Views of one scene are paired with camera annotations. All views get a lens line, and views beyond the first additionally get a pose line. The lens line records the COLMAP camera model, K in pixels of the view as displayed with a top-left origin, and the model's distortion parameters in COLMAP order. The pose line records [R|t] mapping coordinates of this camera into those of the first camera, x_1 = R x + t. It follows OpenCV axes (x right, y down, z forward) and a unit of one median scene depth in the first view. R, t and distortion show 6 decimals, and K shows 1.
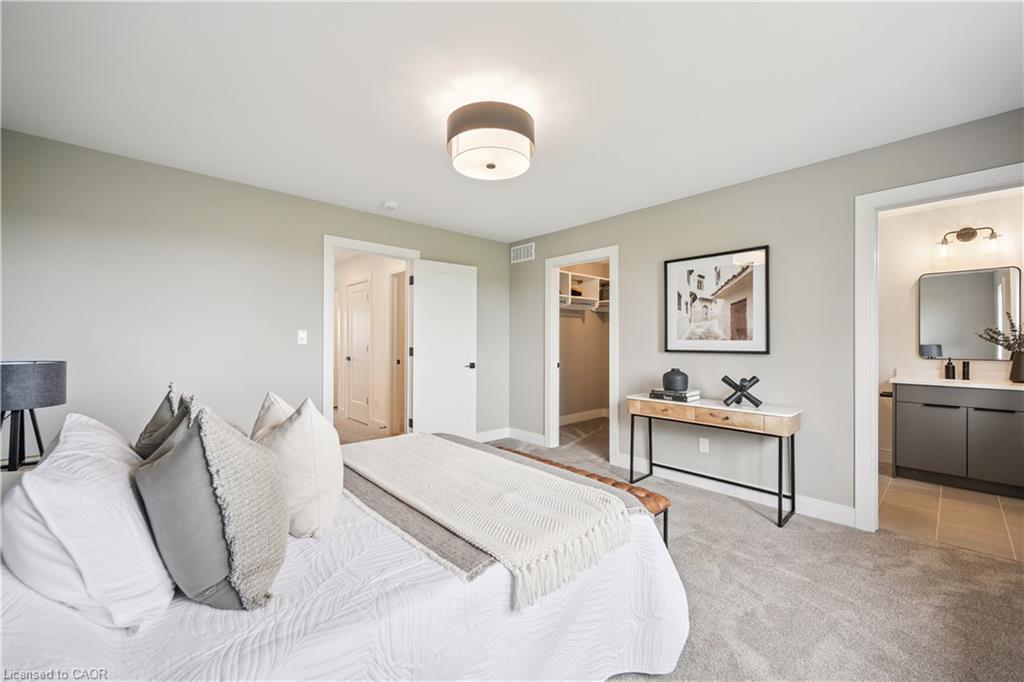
lens RADIAL K [[404.7, 0, 512.6], [0, 404.7, 337.2], [0, 0, 1]] dist [-0.001750, 0.000422]
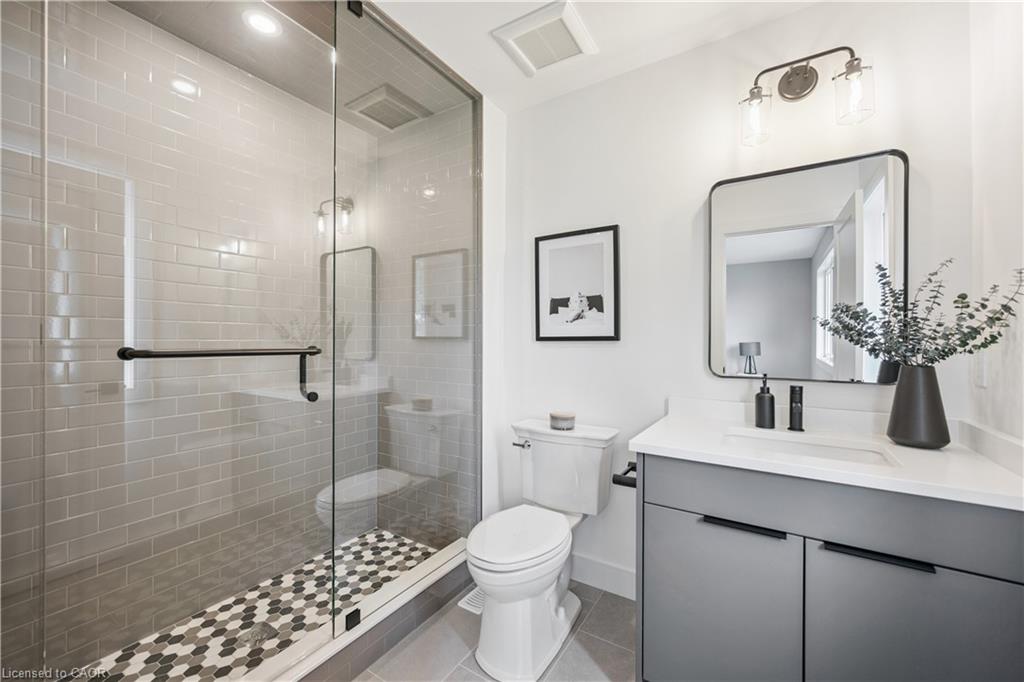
lens RADIAL K [[404.7, 0, 512.6], [0, 404.7, 337.2], [0, 0, 1]] dist [-0.001750, 0.000422]
pose [[0.967049, -0.001562, 0.254584, 0.738774], [0.000112, 0.999984, 0.005711, 0.008496], [-0.254589, -0.005494, 0.967034, 0.676321]]
